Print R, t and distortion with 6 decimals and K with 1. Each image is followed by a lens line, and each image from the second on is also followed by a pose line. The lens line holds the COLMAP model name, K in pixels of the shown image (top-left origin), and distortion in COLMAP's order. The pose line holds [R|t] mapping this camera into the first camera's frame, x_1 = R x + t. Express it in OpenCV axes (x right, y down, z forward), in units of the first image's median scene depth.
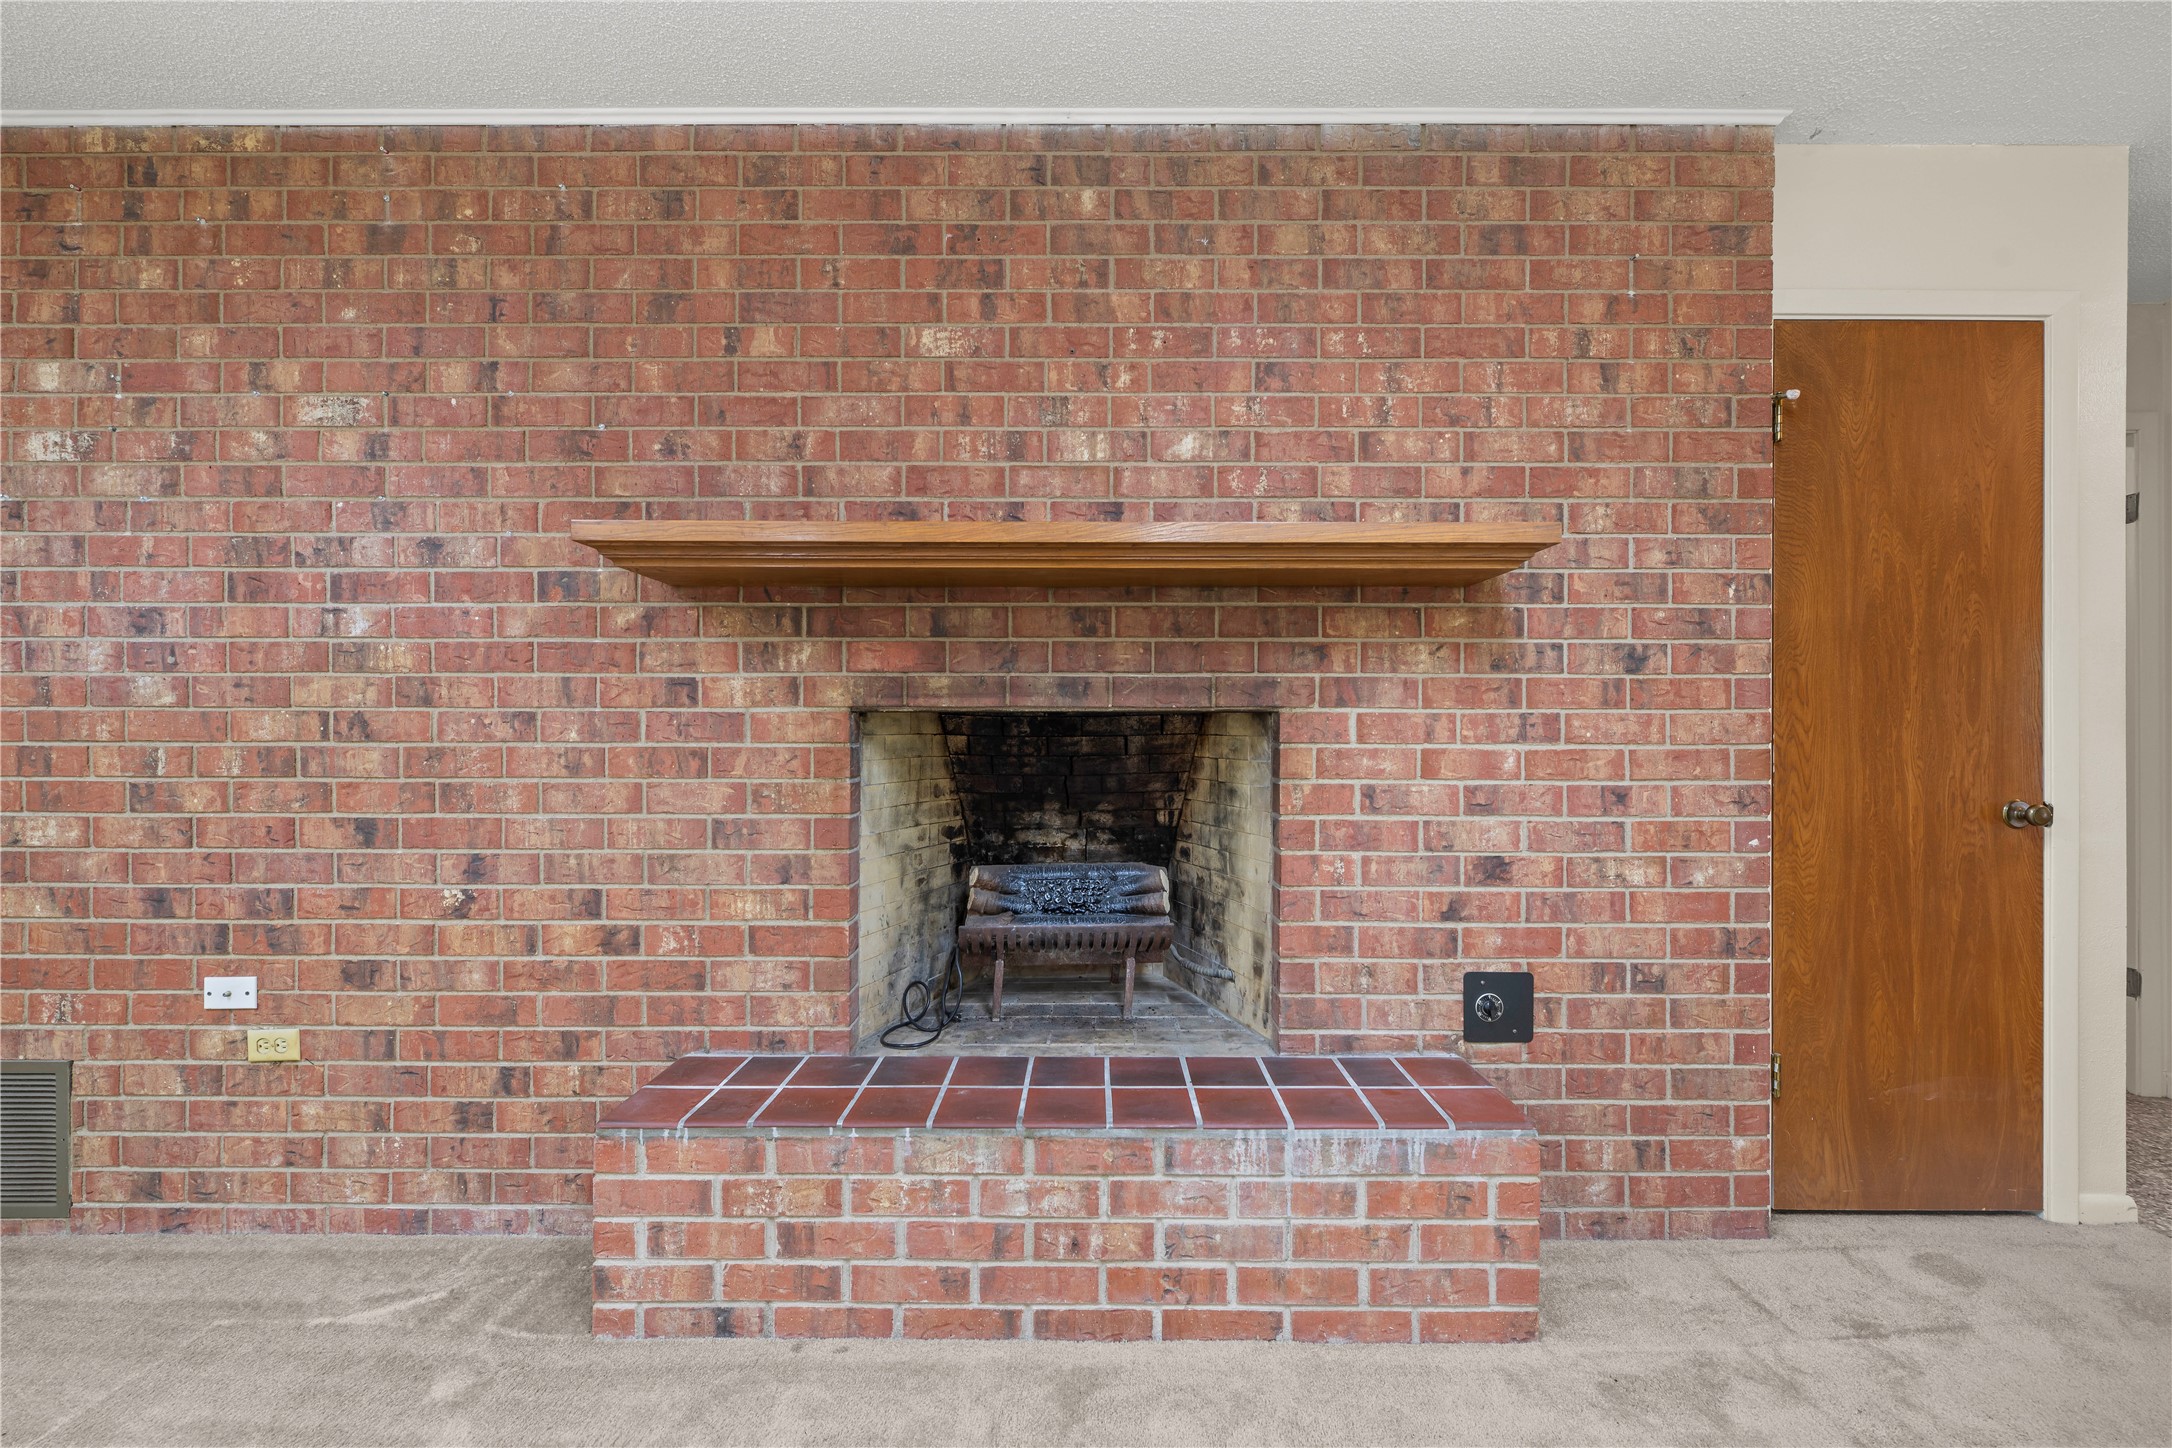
lens RADIAL K [[867.4, 0, 1098.3], [0, 867.4, 731.7], [0, 0, 1]] dist [-0.000349, 0.000214]
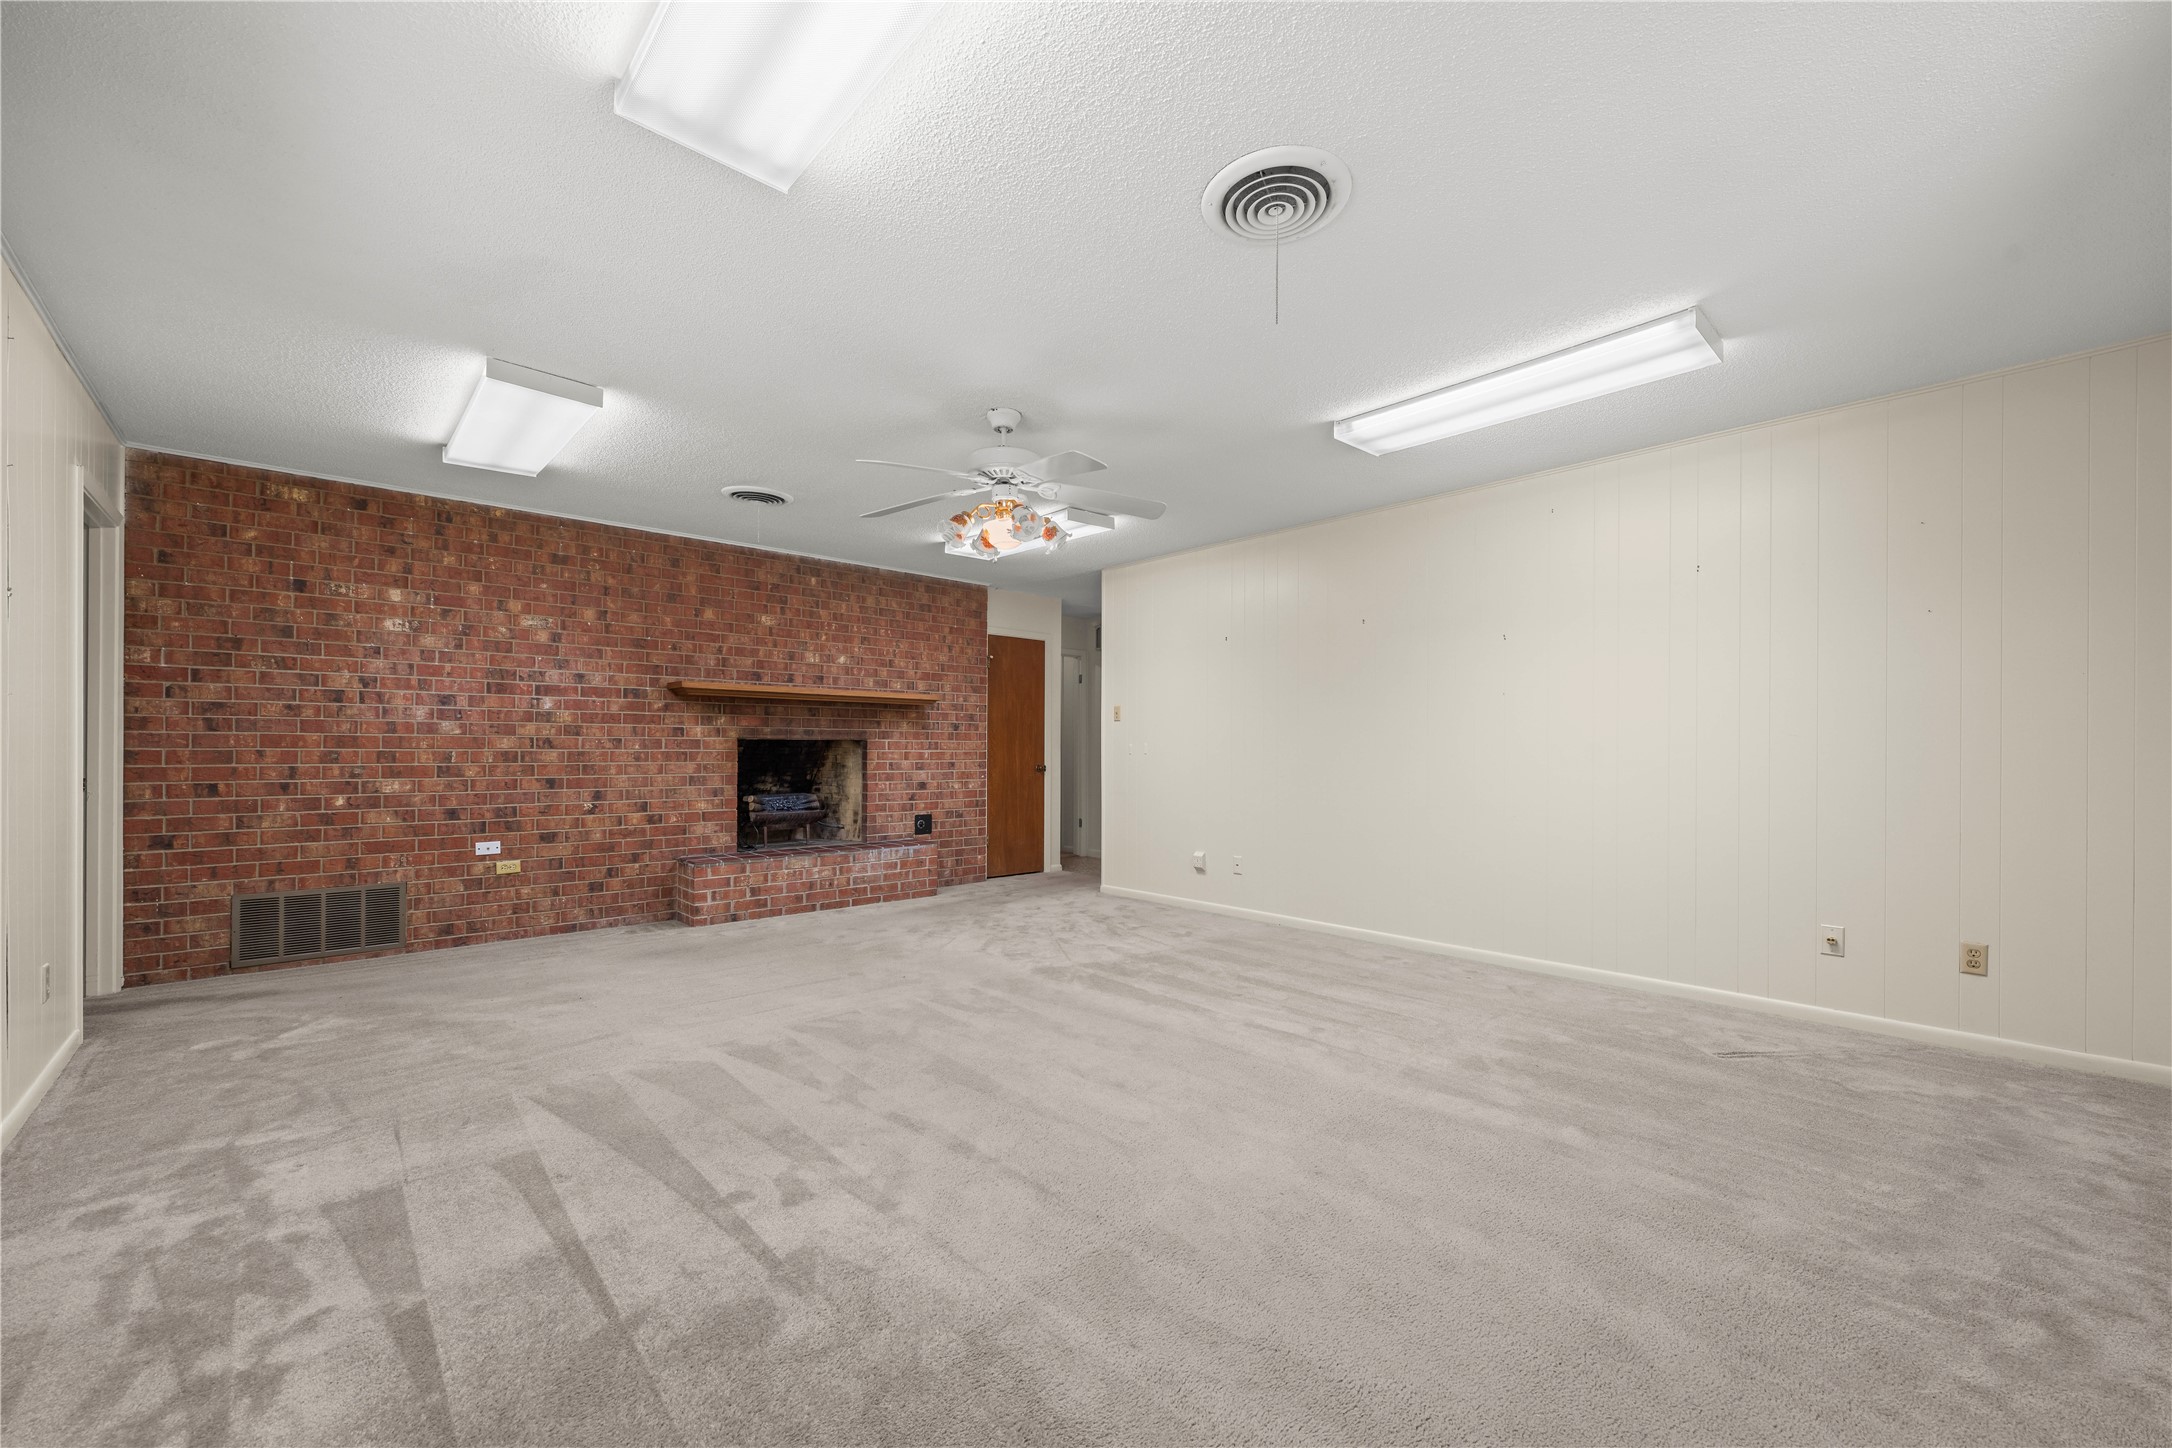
lens RADIAL K [[867.4, 0, 1084.5], [0, 867.4, 747.5], [0, 0, 1]] dist [-0.000349, 0.000214]
pose [[0.742468, 0.002913, 0.669875, -1.410400], [-0.003606, 0.999993, -0.000352, 0.002075], [-0.669872, -0.002154, 0.742473, -2.051648]]
